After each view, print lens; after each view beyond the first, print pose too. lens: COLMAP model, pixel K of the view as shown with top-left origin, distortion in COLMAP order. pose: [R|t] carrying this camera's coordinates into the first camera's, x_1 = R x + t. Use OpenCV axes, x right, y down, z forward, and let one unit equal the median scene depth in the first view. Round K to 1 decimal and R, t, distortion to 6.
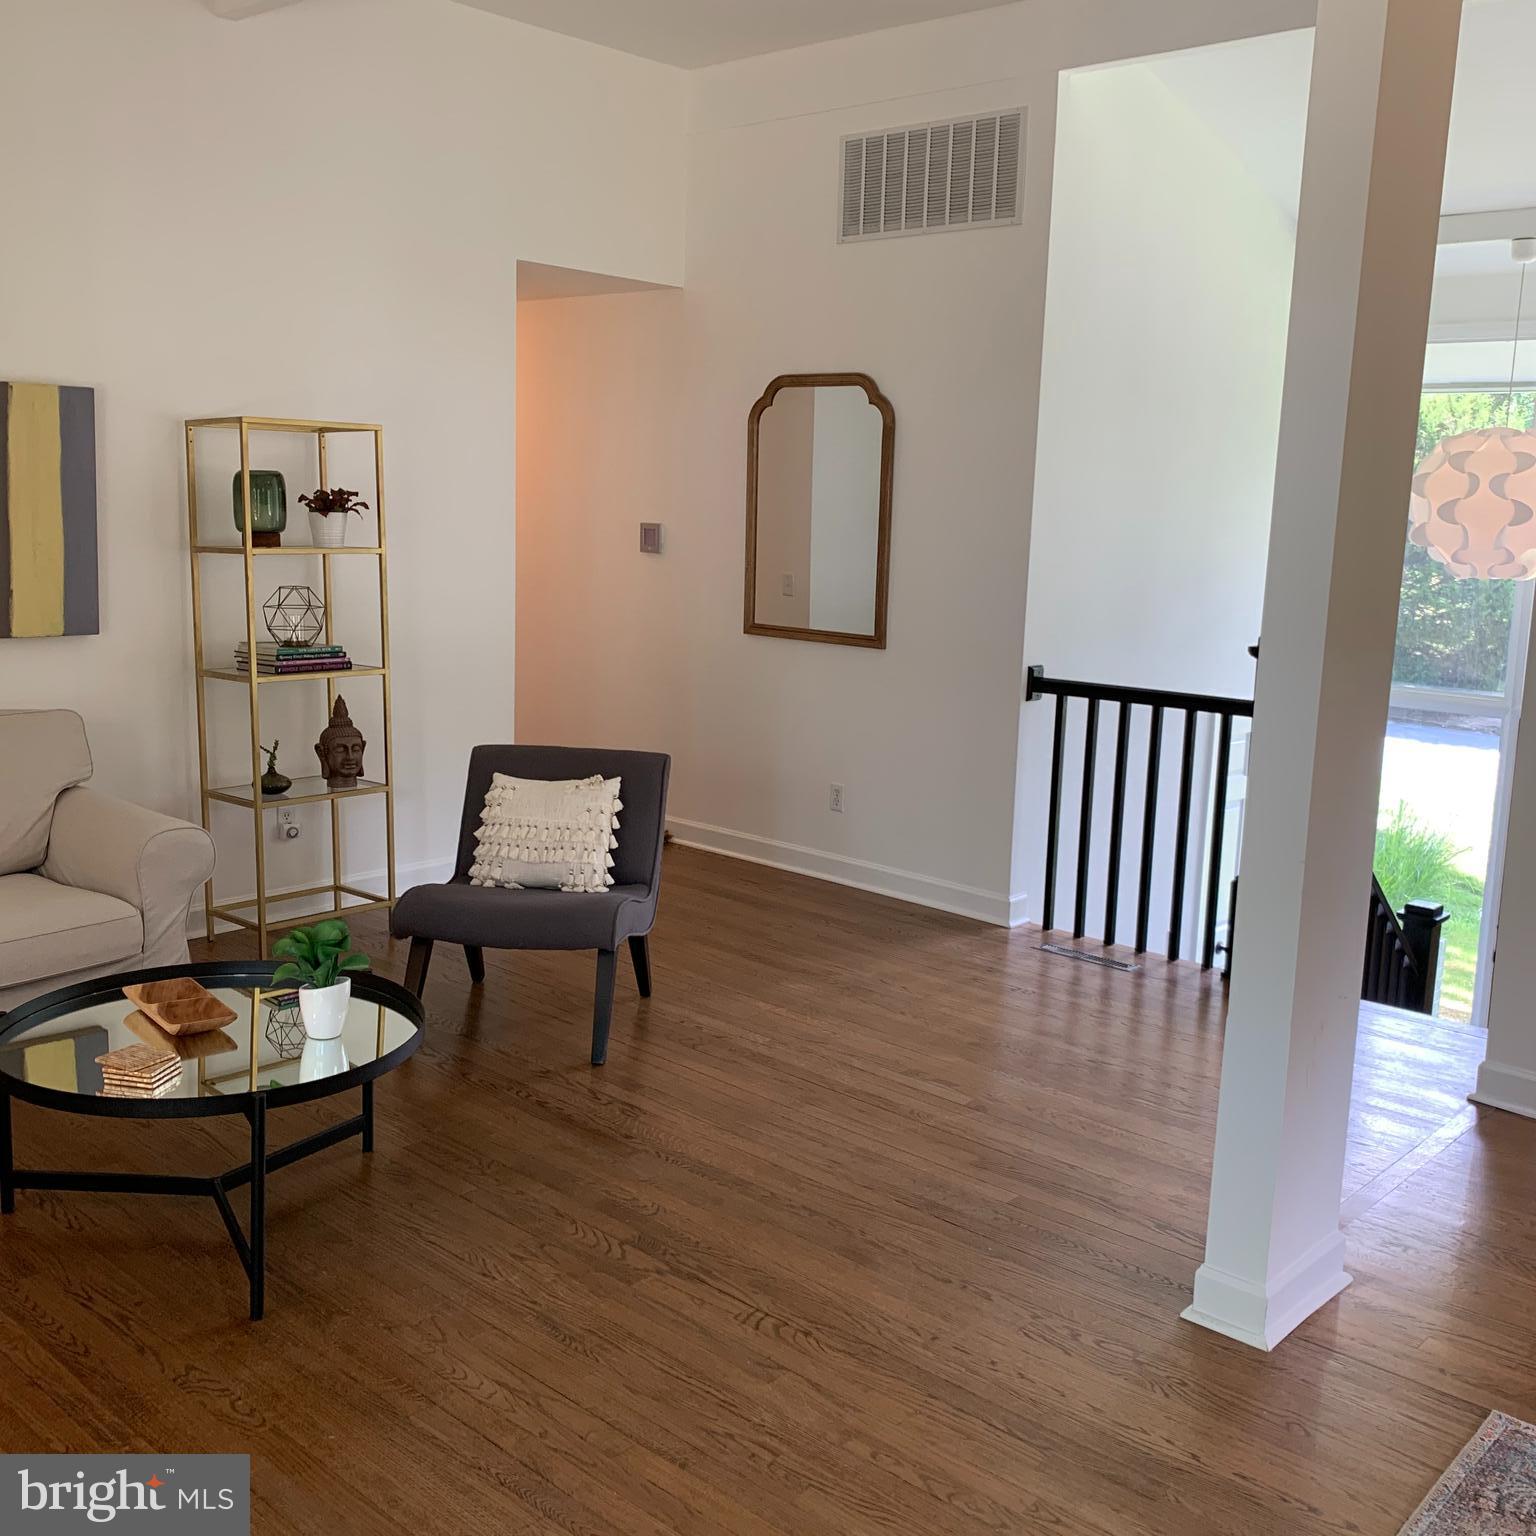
lens RADIAL K [[1570.4, 0, 766.2], [0, 1570.4, 769.5], [0, 0, 1]] dist [0.021710, 0.000000]
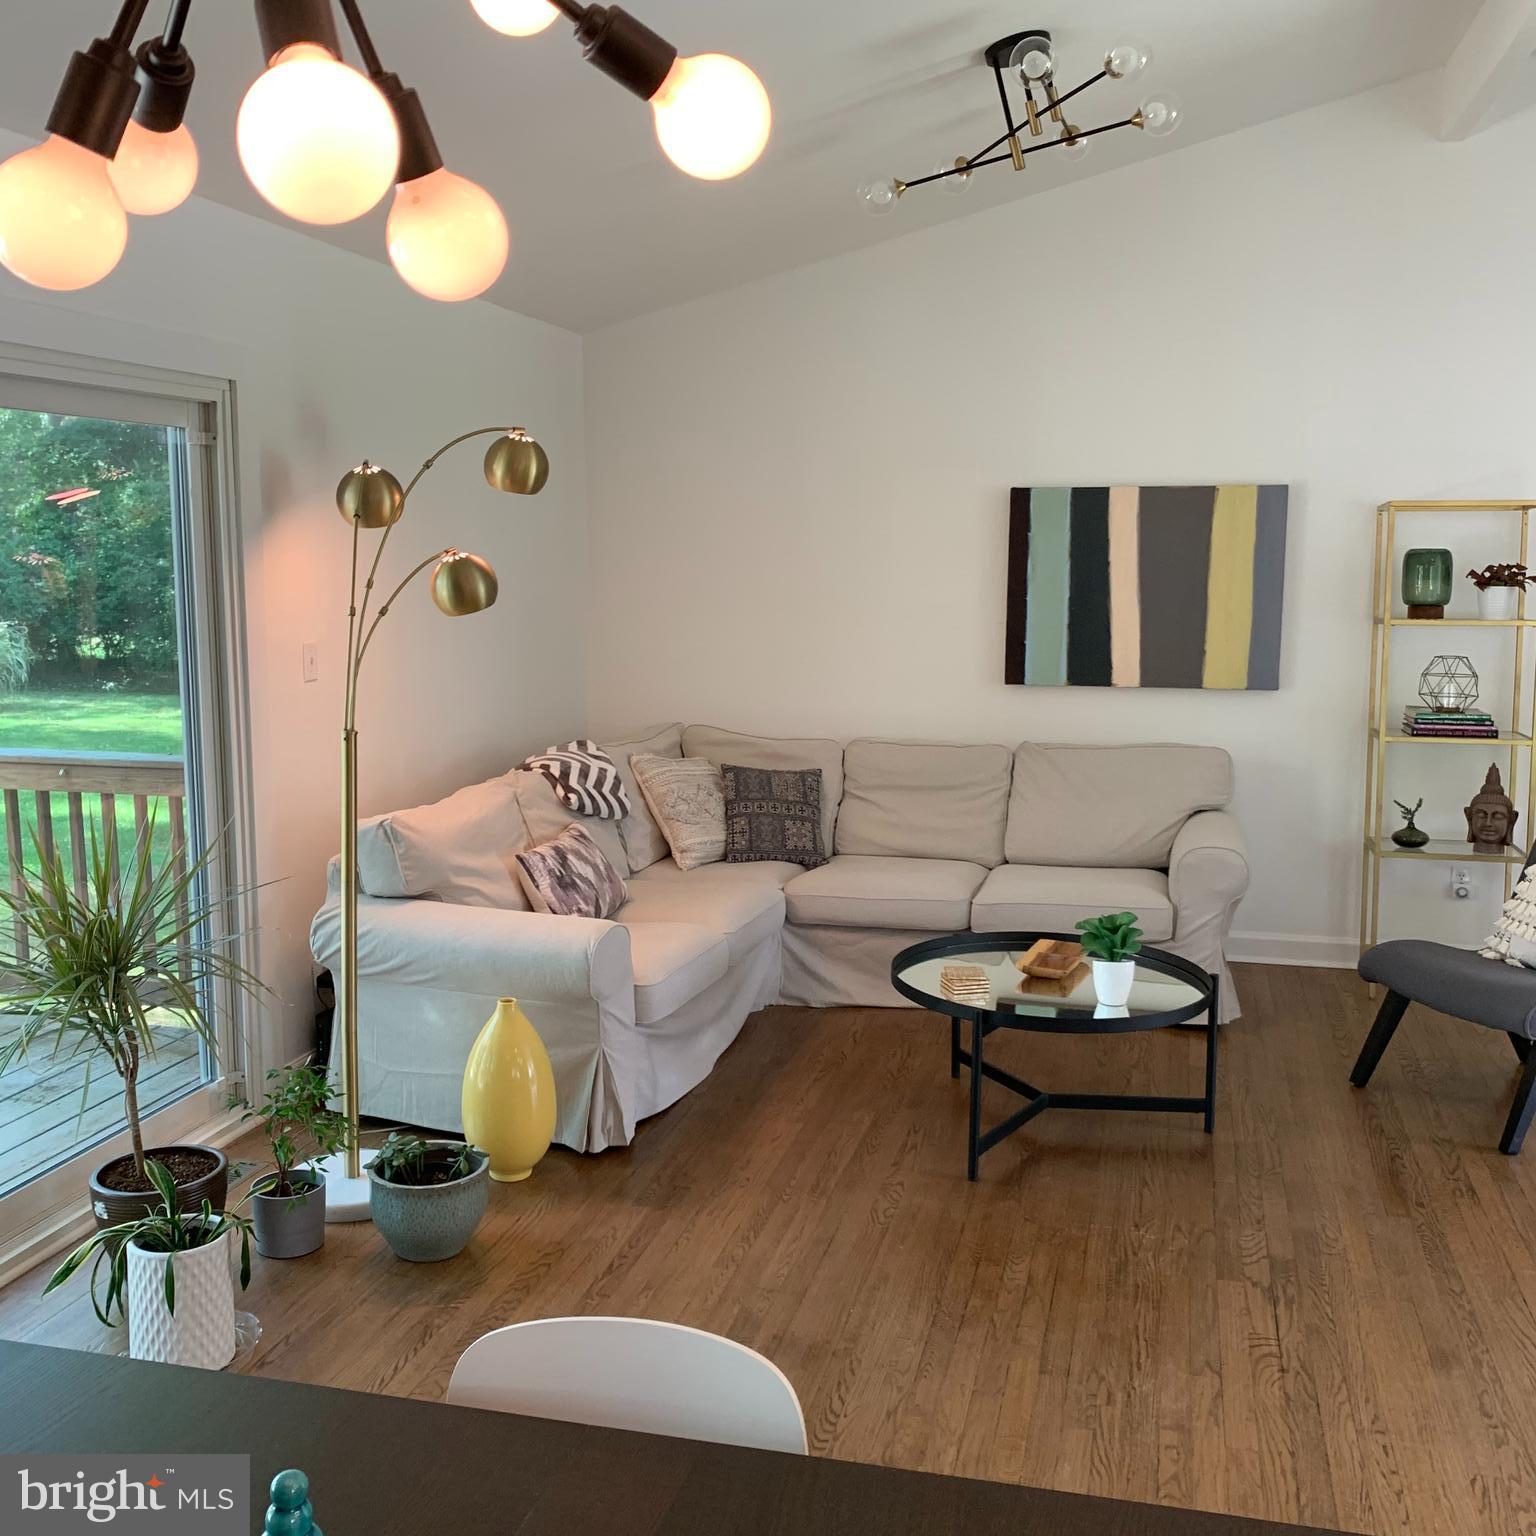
lens RADIAL K [[1570.4, 0, 767.6], [0, 1570.4, 762.9], [0, 0, 1]] dist [0.021710, 0.000000]
pose [[0.469222, 0.089691, -0.878514, 0.431774], [-0.141606, 0.989597, 0.025400, -0.006927], [0.871653, 0.112485, 0.477041, 0.102124]]
